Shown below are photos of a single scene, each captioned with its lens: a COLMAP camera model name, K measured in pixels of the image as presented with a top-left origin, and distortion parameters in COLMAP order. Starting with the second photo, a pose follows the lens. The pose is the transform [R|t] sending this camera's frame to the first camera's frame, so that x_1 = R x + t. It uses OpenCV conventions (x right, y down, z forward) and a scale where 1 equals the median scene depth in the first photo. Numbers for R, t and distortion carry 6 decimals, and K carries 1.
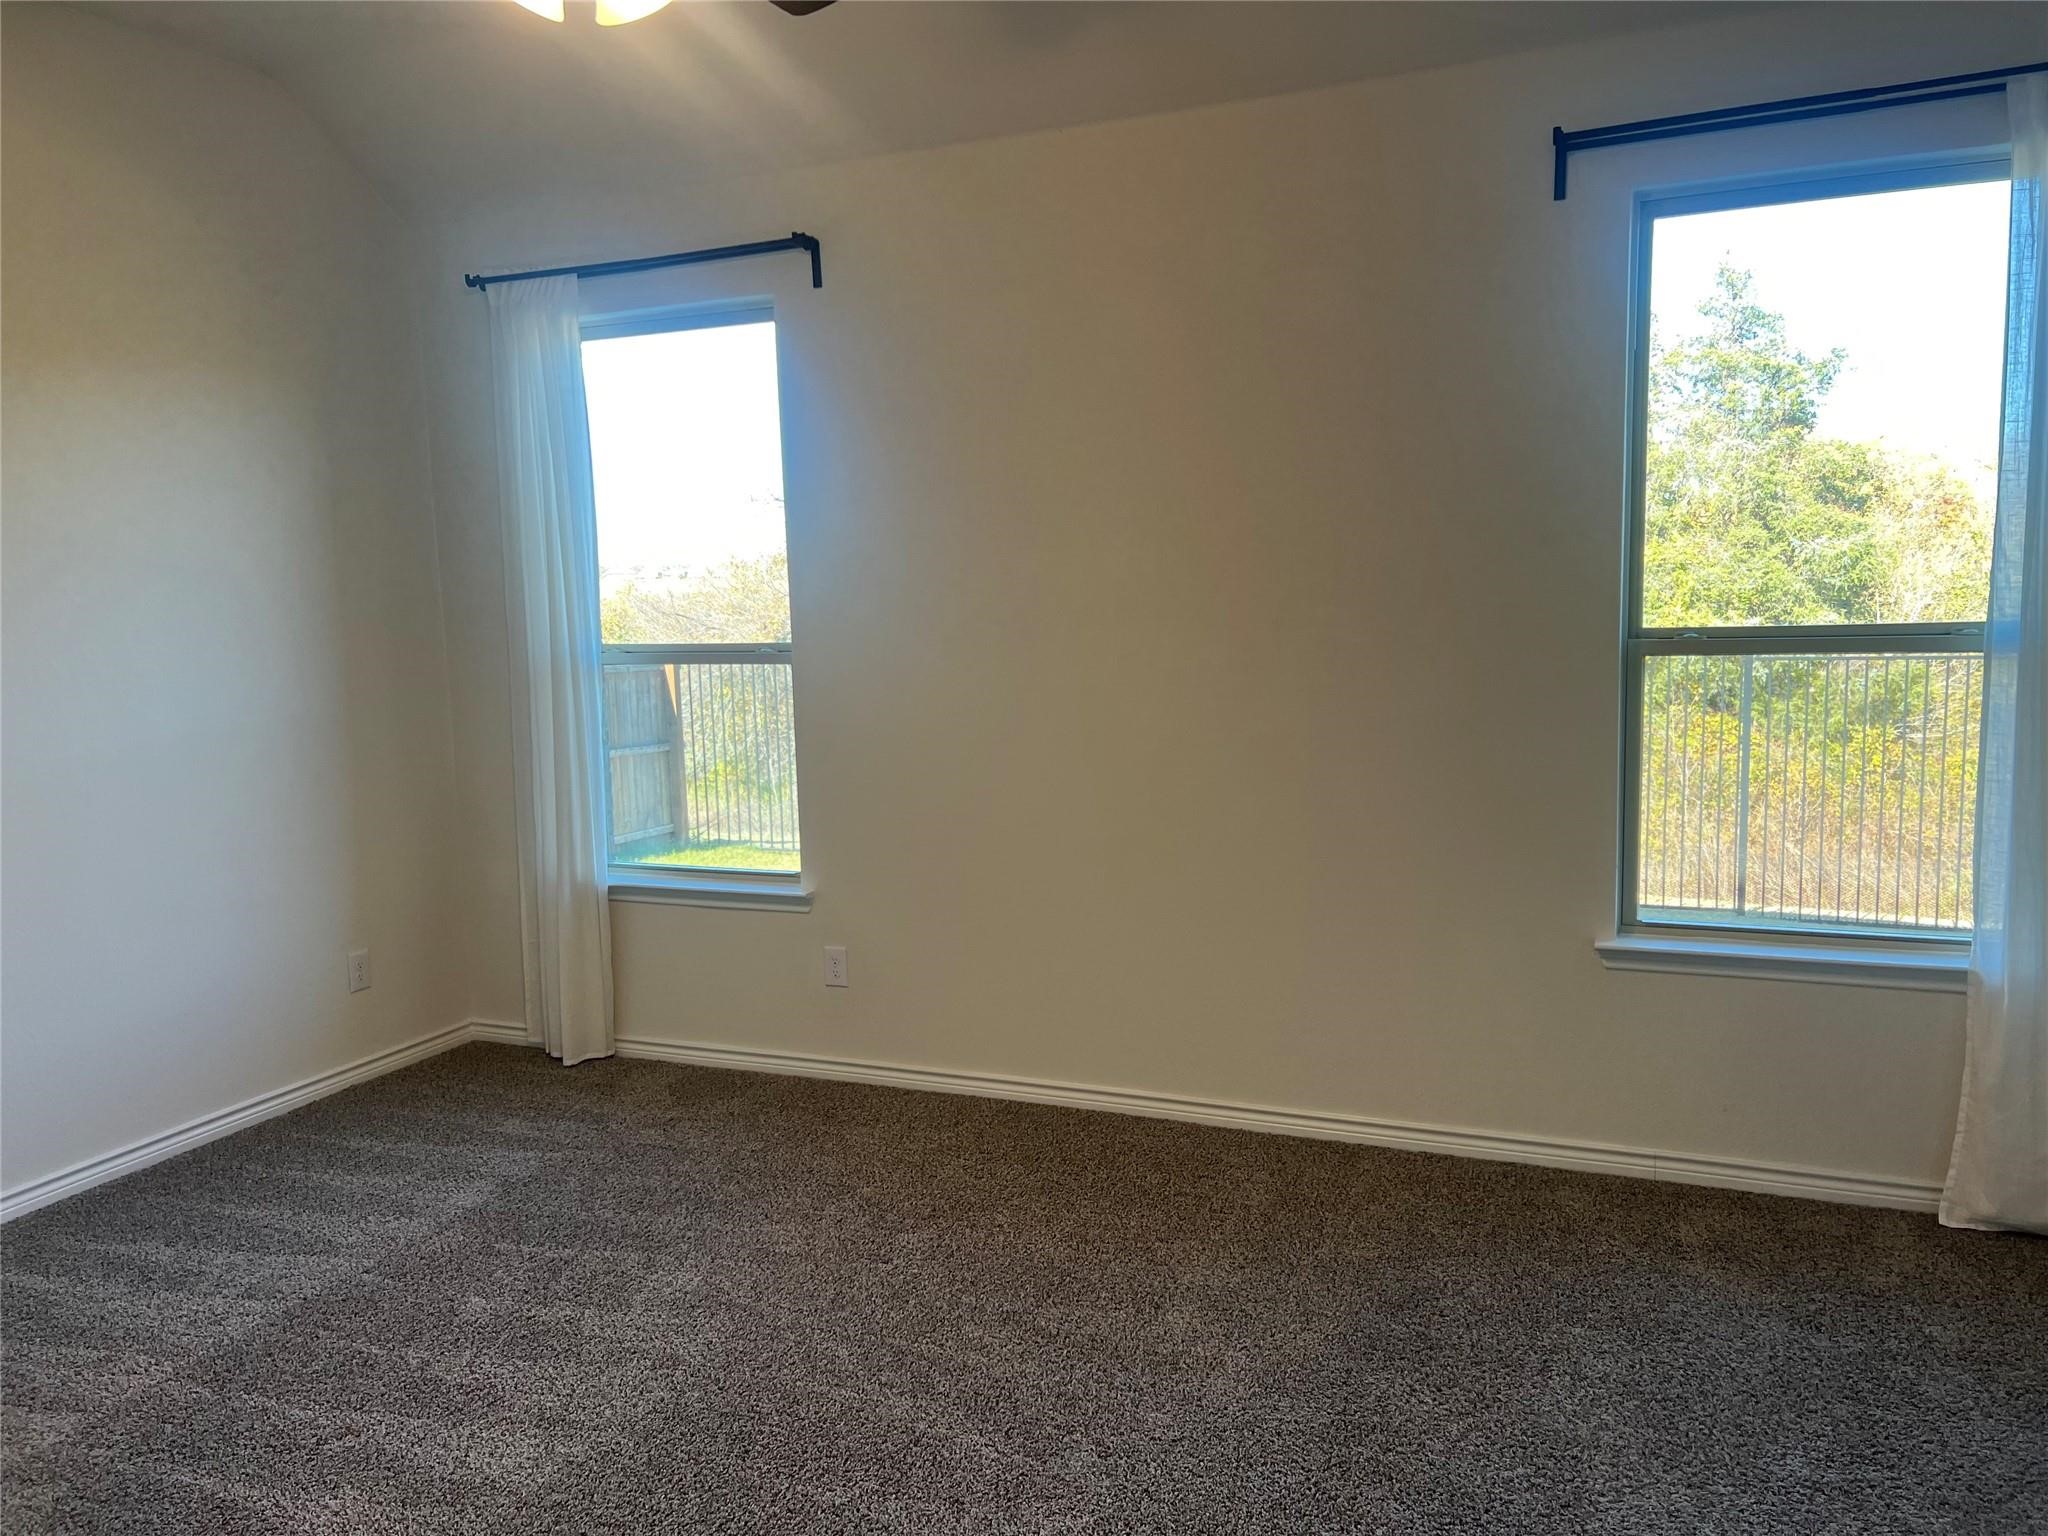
lens RADIAL K [[1552.4, 0, 1028.8], [0, 1552.4, 763.5], [0, 0, 1]] dist [0.101871, -0.110403]
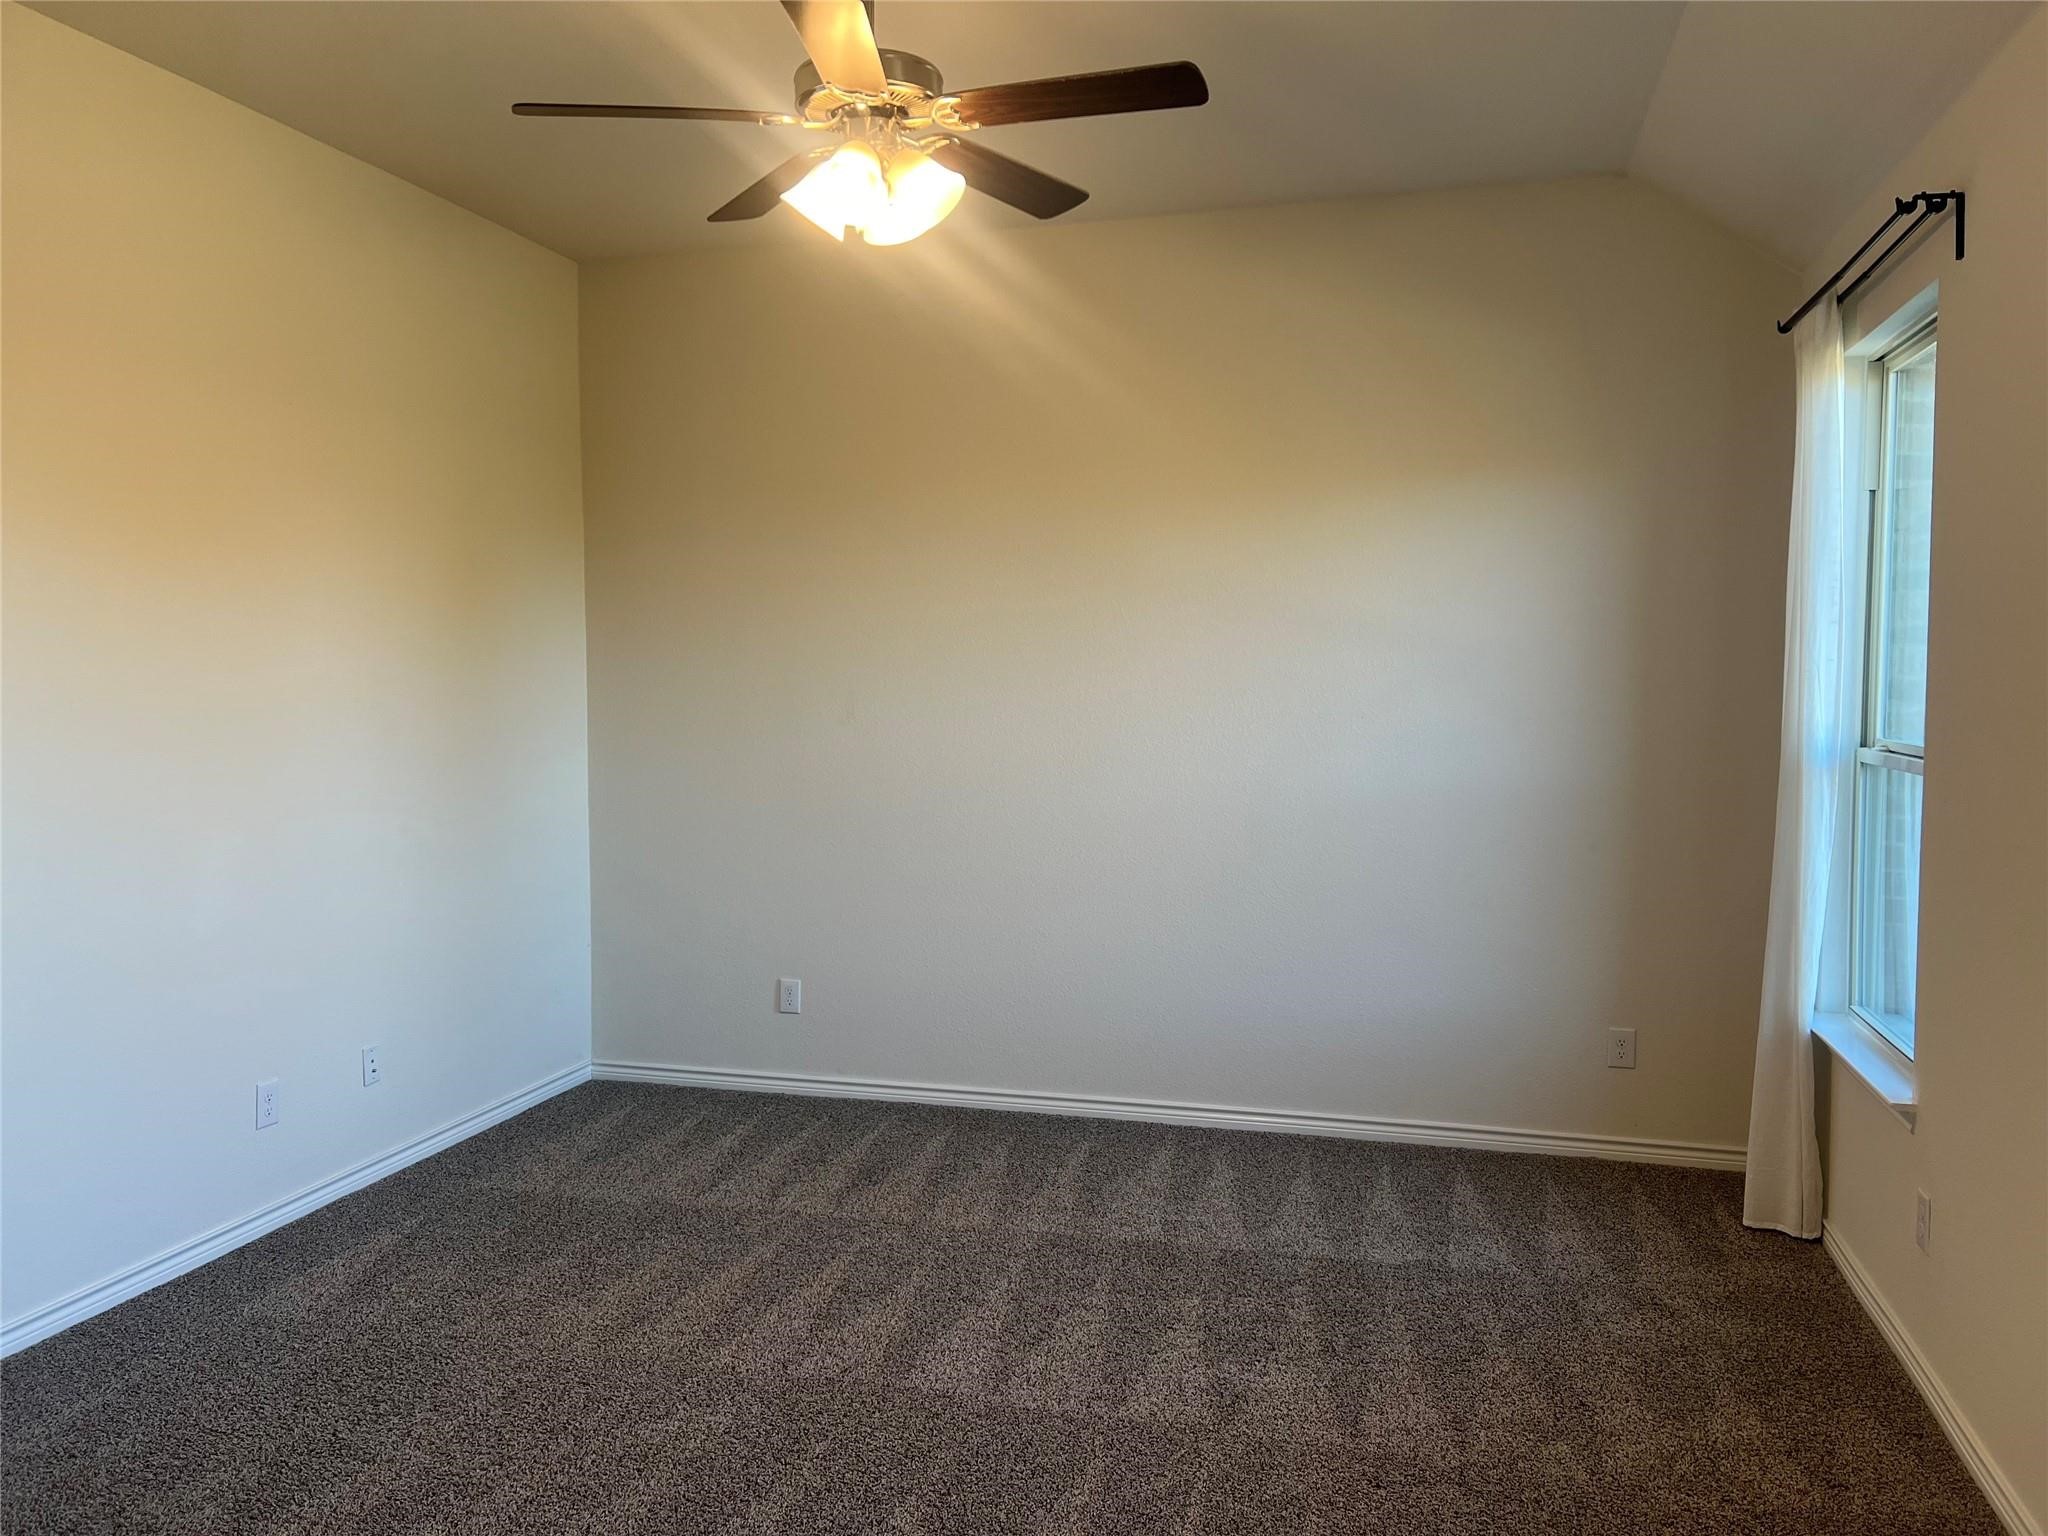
lens RADIAL K [[1552.4, 0, 1028.8], [0, 1552.4, 763.5], [0, 0, 1]] dist [0.101871, -0.110403]
pose [[0.136994, 0.089492, -0.986521, 0.576004], [-0.115796, 0.990529, 0.073776, -0.090653], [0.983780, 0.104128, 0.146059, 0.549944]]
